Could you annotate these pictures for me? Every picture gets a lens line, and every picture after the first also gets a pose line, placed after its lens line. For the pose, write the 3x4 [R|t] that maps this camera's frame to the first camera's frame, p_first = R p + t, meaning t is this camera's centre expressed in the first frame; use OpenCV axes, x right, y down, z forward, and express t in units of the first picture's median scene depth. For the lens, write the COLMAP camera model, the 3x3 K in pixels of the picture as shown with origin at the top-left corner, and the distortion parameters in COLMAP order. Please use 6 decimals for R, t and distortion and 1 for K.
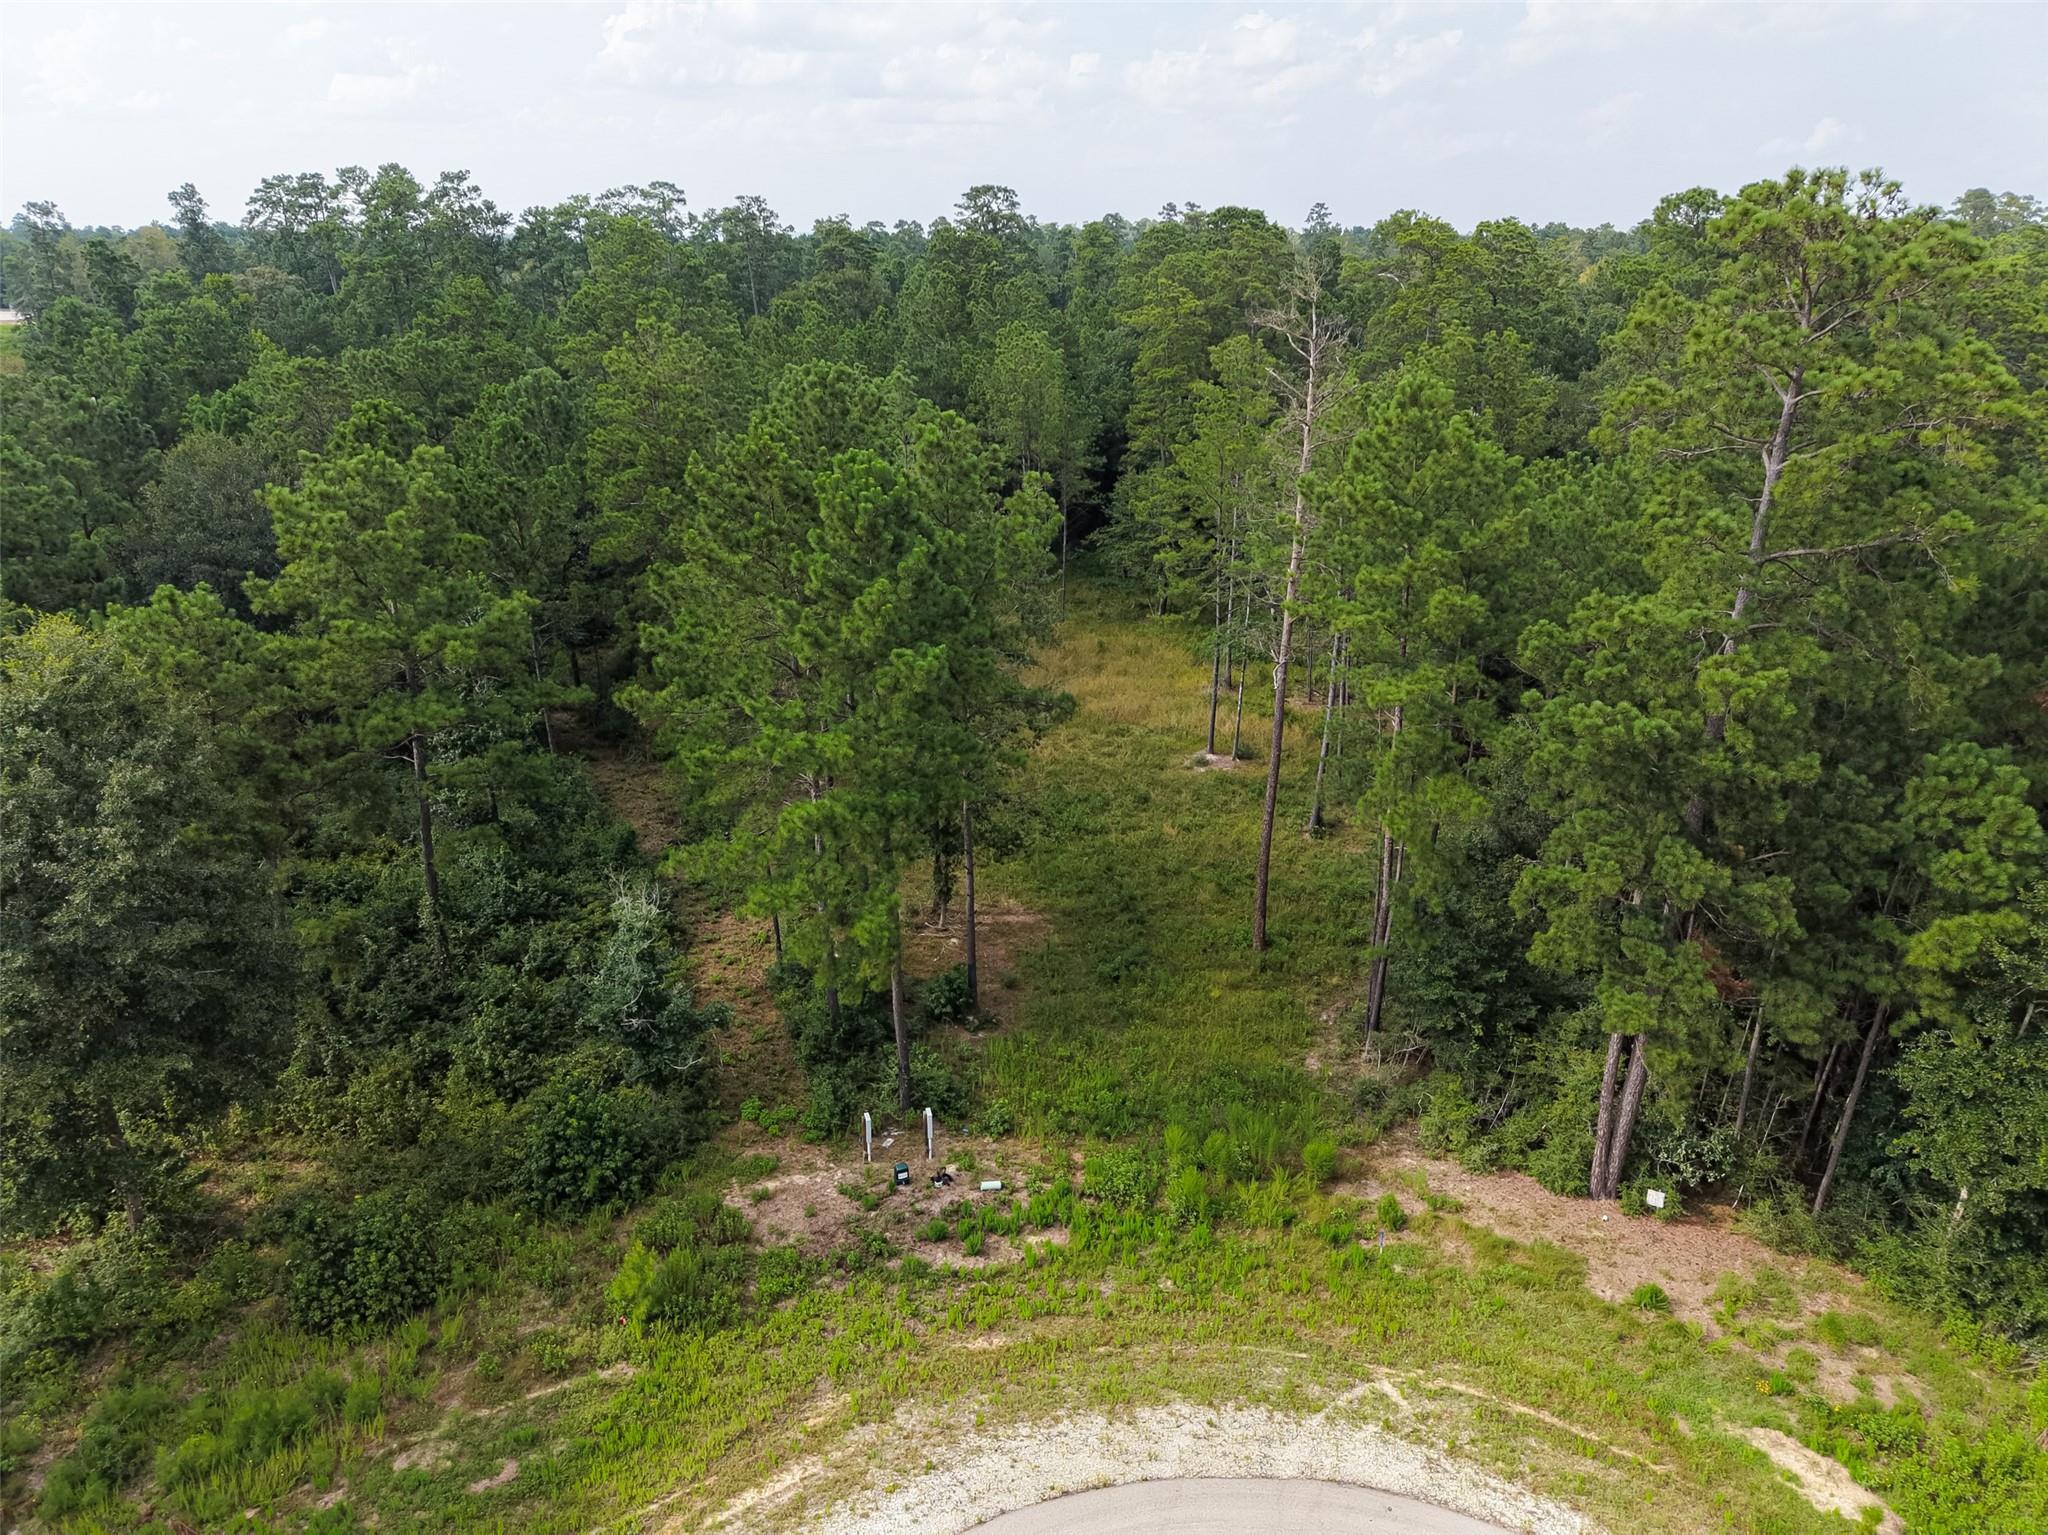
lens RADIAL K [[1395.2, 0, 1019.7], [0, 1395.2, 770.1], [0, 0, 1]] dist [-0.006480, 0.011936]
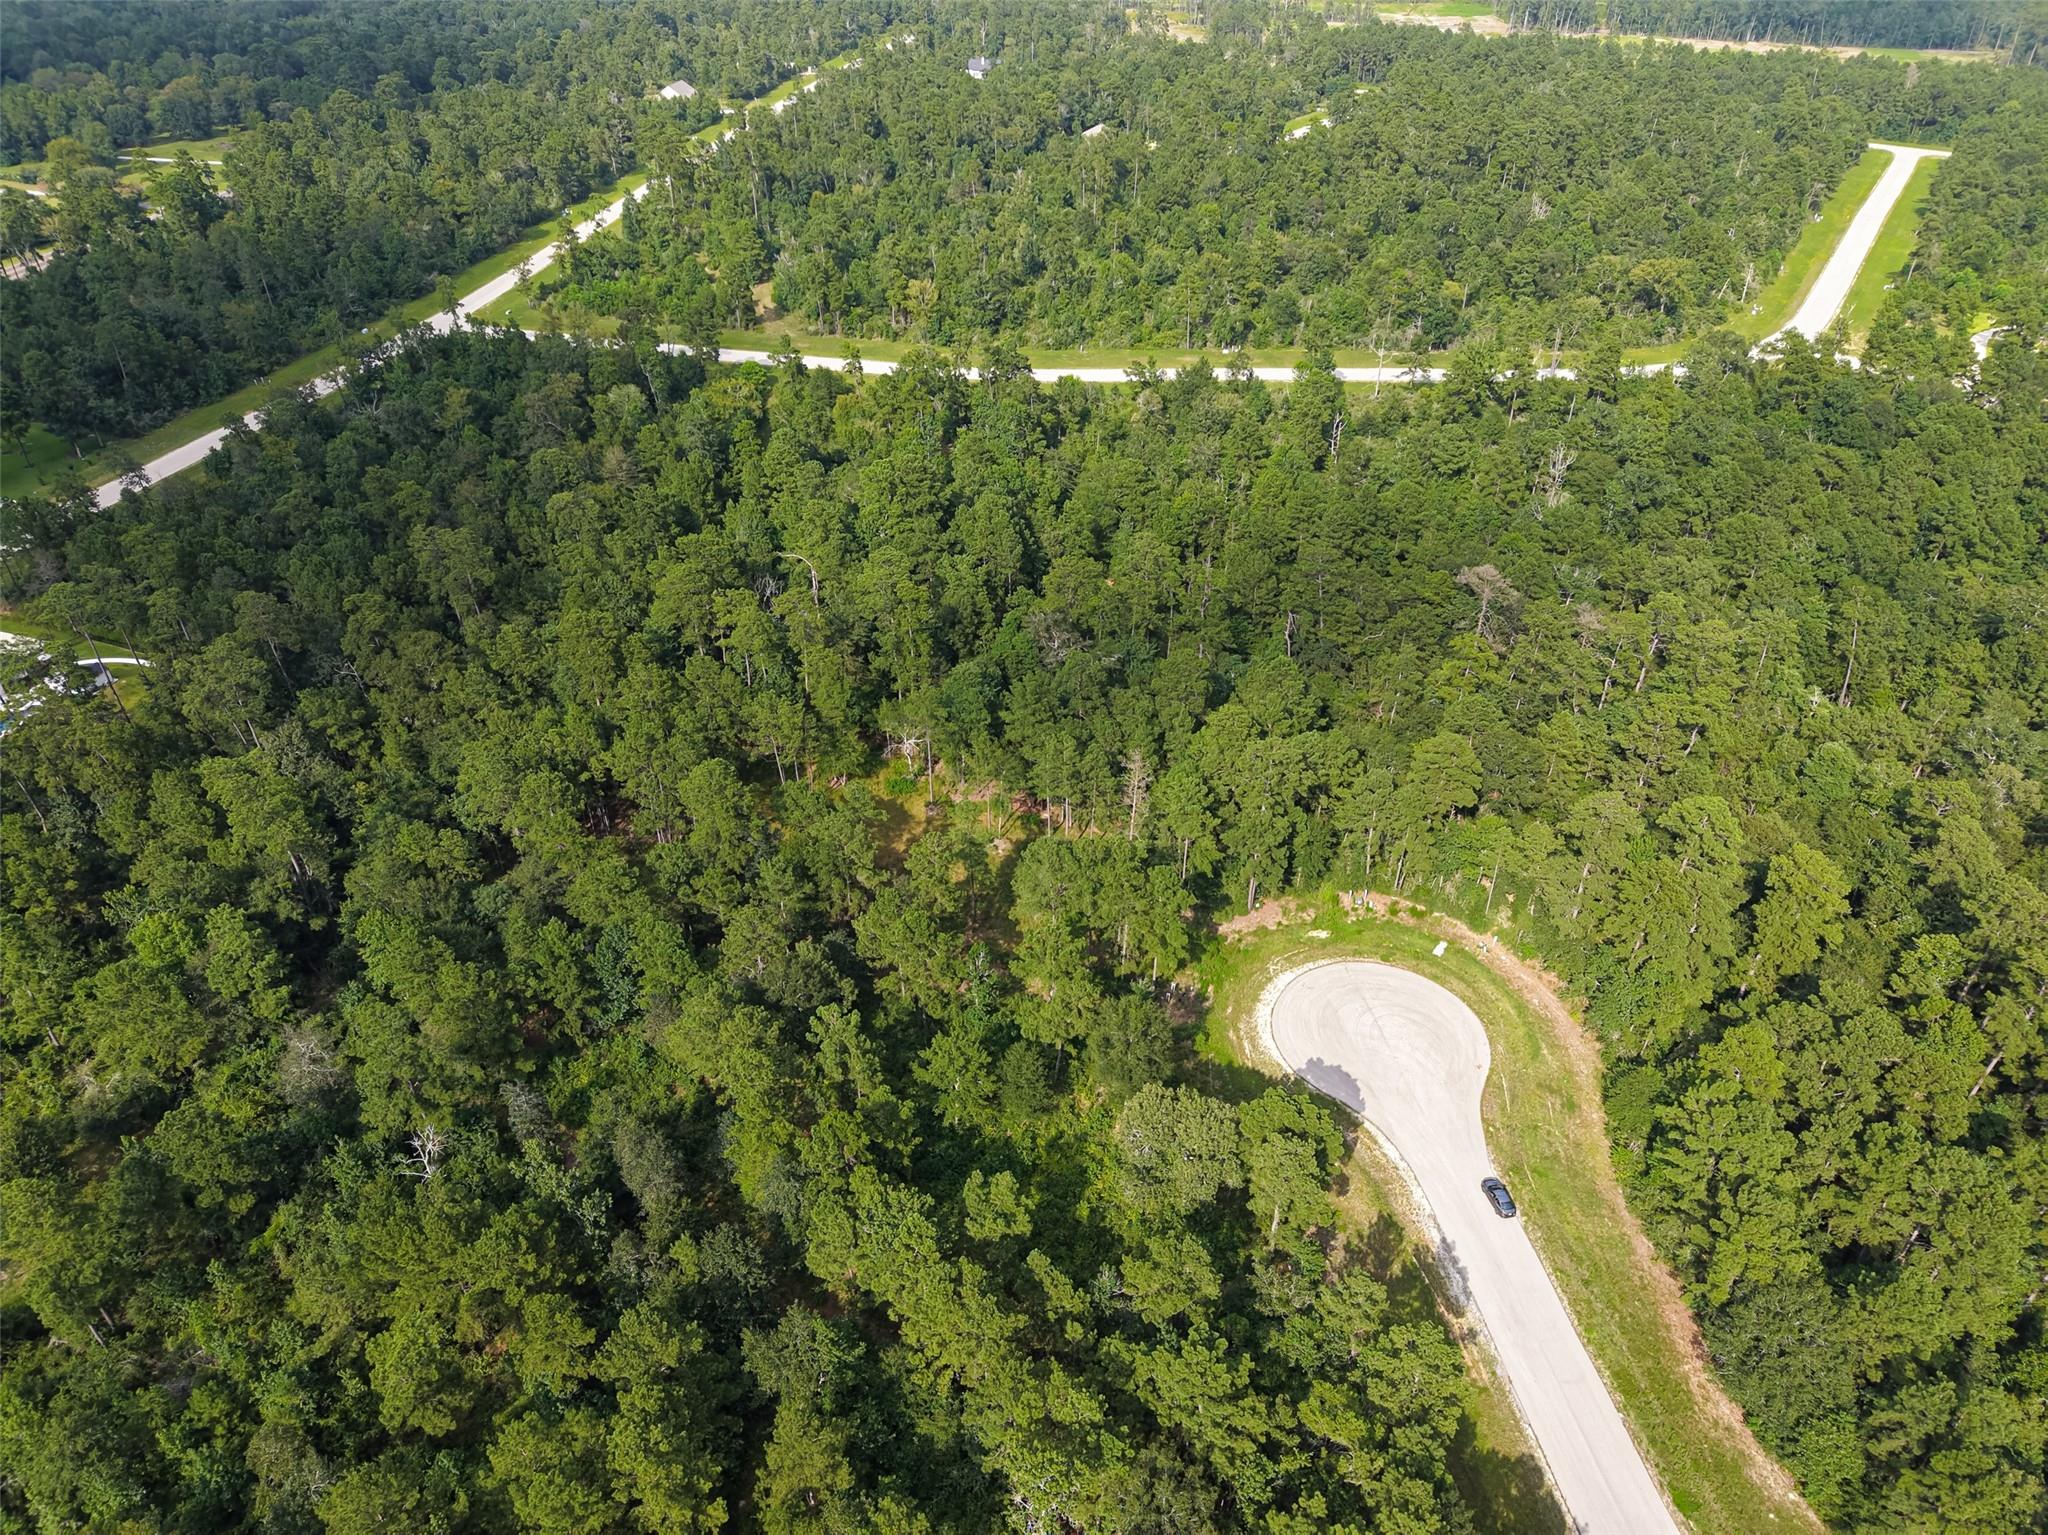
lens RADIAL K [[1370.7, 0, 1019.6], [0, 1370.7, 769.7], [0, 0, 1]] dist [0.016741, -0.010802]
pose [[0.547237, -0.485836, 0.681538, -2.979720], [0.308422, 0.874037, 0.375414, -2.125078], [-0.778079, 0.004760, 0.628148, -1.303426]]
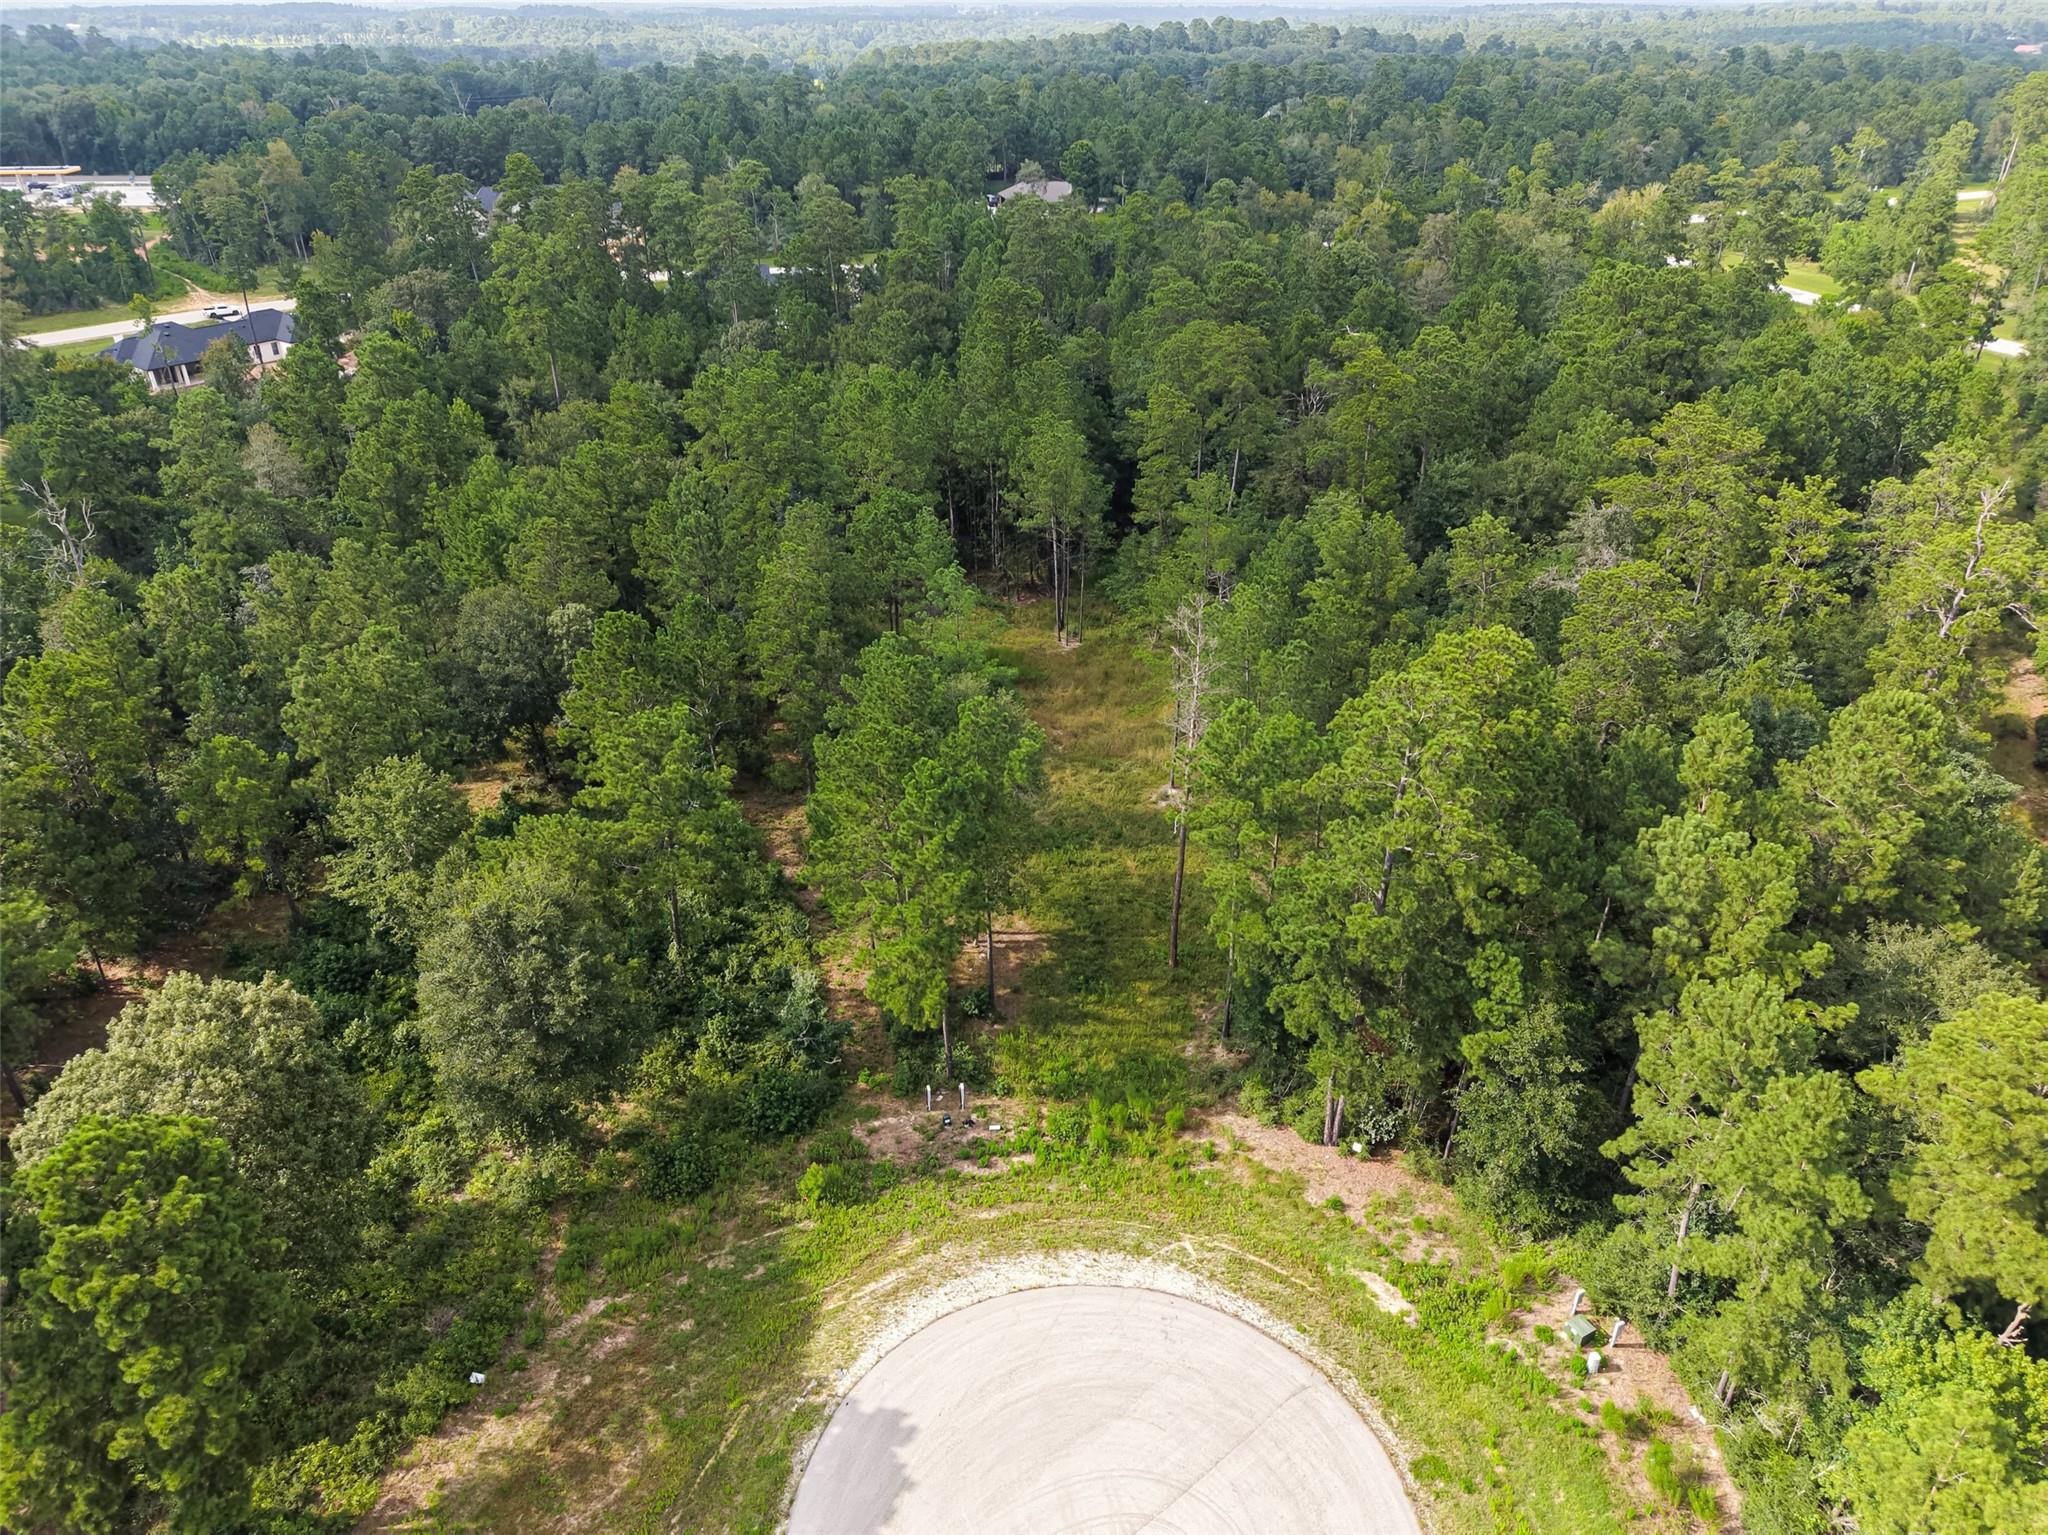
lens RADIAL K [[1386.5, 0, 1018.5], [0, 1386.5, 777.7], [0, 0, 1]] dist [0.006534, -0.004464]
pose [[0.998796, 0.021980, -0.043851, 0.084182], [-0.015158, 0.988533, 0.150244, -0.454907], [0.046650, -0.149398, 0.987676, -0.774310]]
